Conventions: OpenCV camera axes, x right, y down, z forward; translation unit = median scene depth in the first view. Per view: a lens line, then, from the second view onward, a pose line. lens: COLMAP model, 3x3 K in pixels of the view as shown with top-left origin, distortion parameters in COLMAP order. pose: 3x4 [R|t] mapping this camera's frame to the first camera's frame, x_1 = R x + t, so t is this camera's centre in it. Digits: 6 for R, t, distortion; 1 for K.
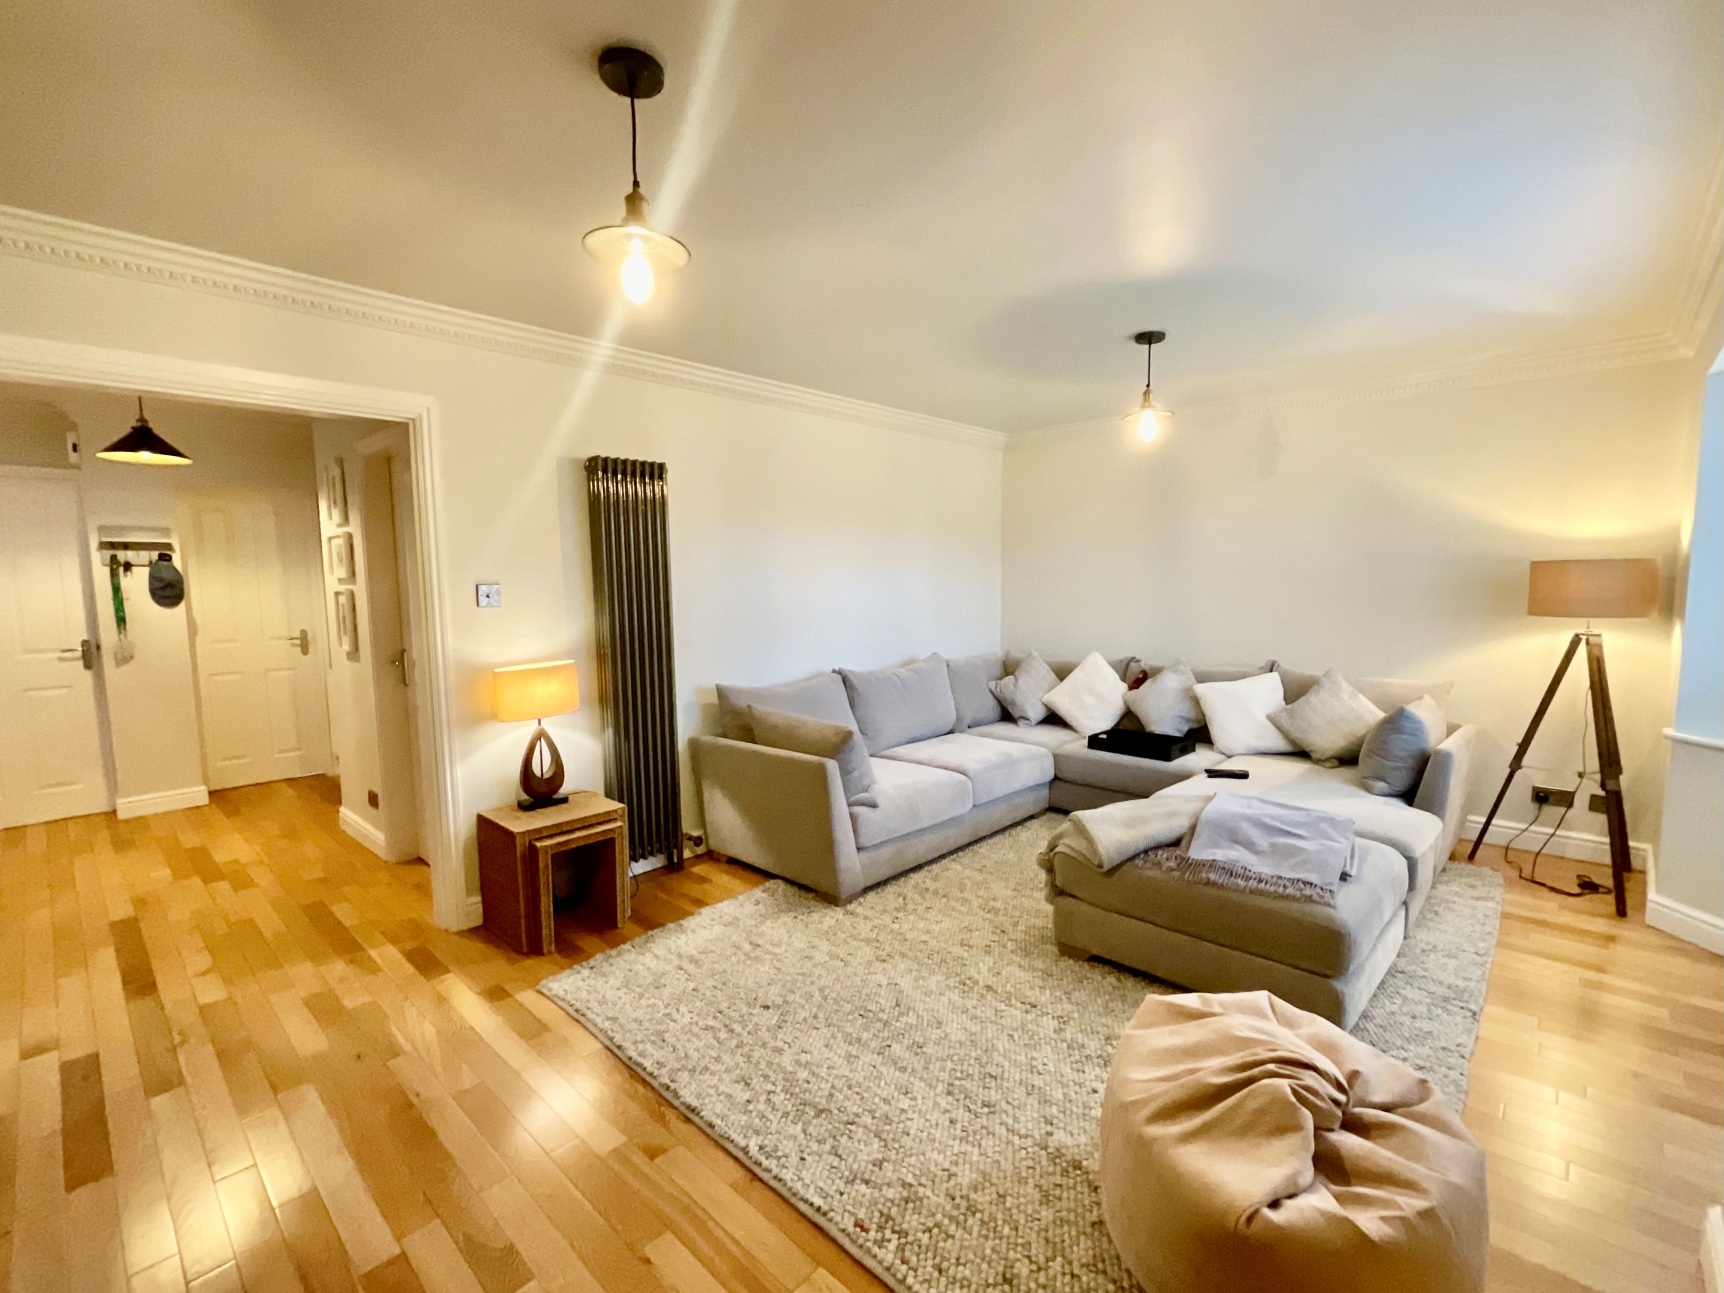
lens RADIAL K [[772.8, 0, 862.0], [0, 772.8, 646.5], [0, 0, 1]] dist [0.001477, 0.000451]
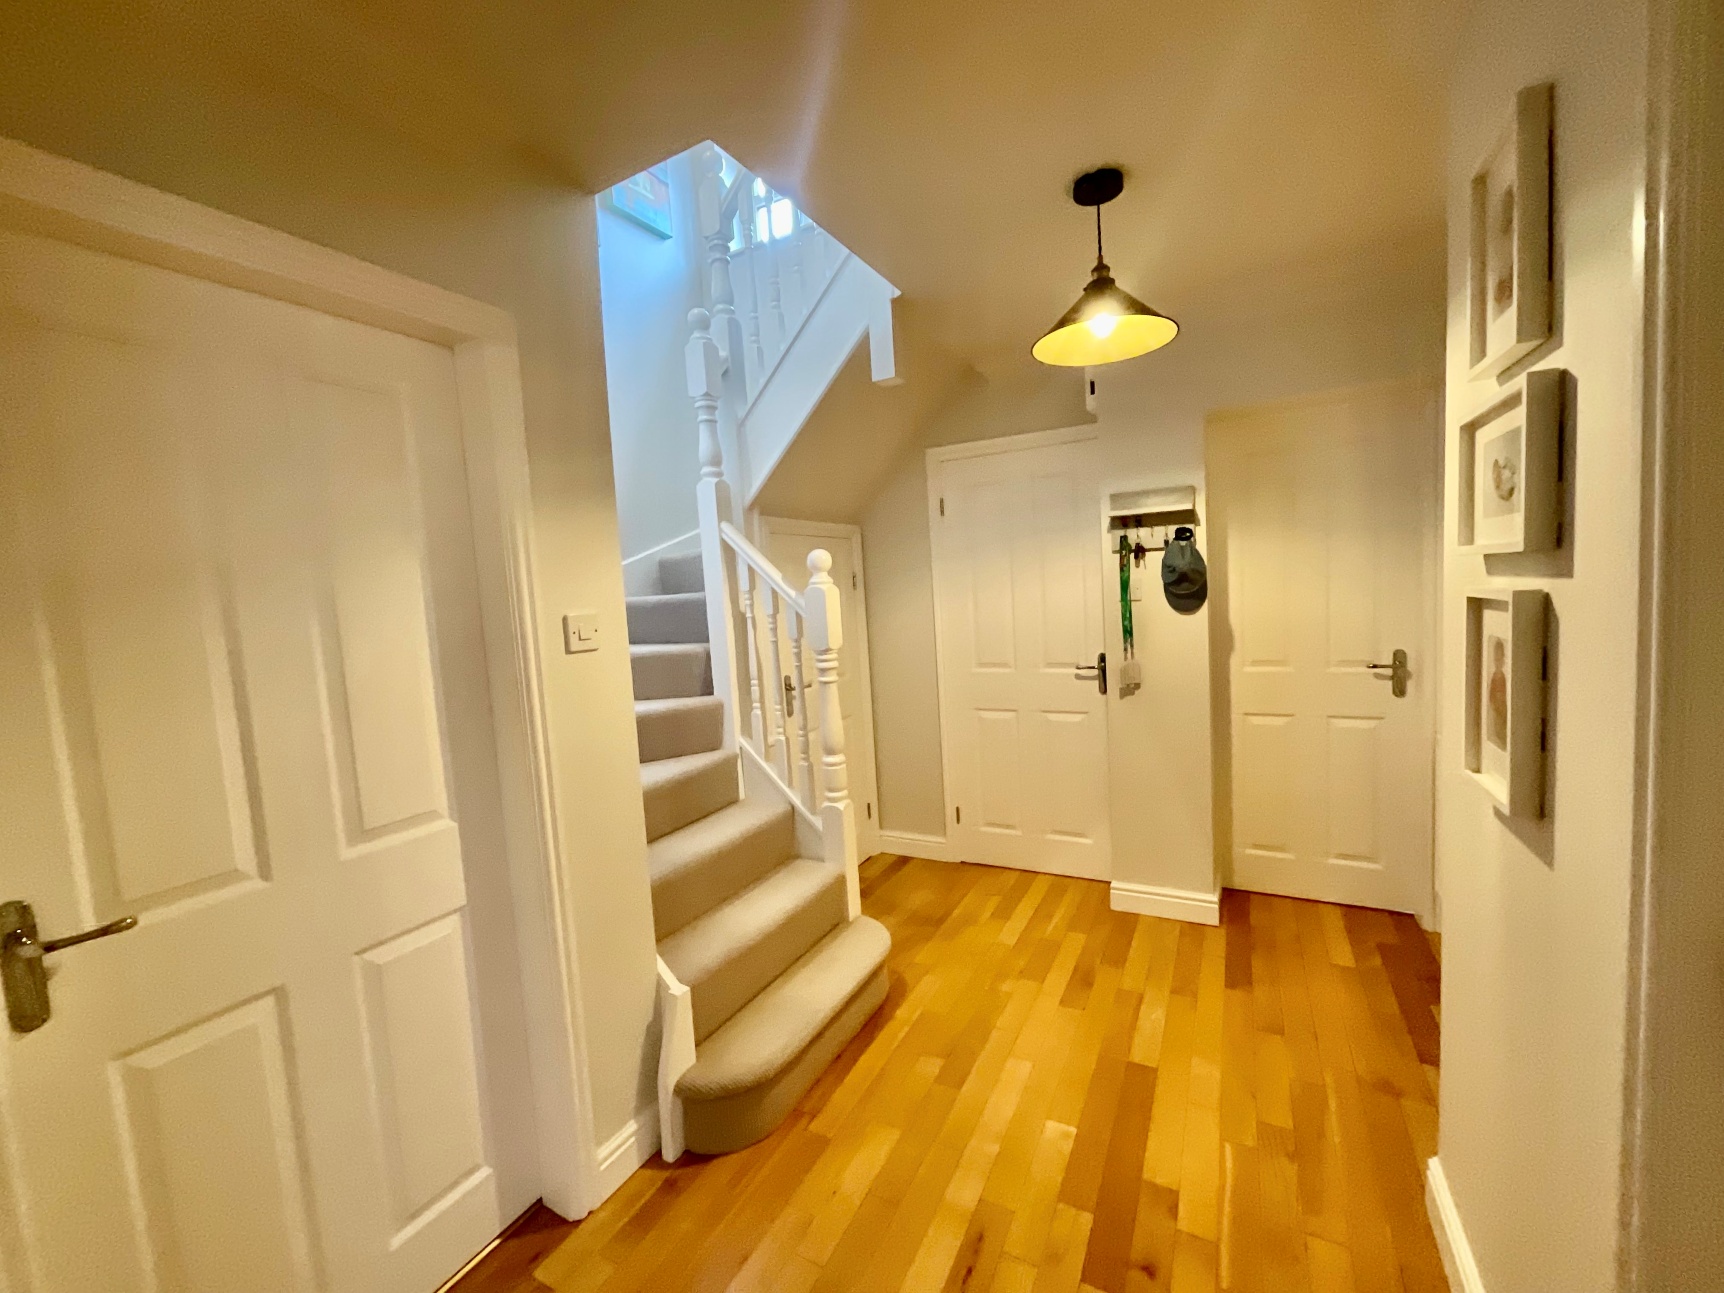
lens RADIAL K [[705.8, 0, 862.0], [0, 705.8, 646.5], [0, 0, 1]] dist [-0.000150, 0.000080]
pose [[0.264976, 0.075362, -0.961305, -0.427615], [-0.035342, 0.997030, 0.068421, -0.056256], [0.963607, 0.015844, 0.266853, 0.622958]]
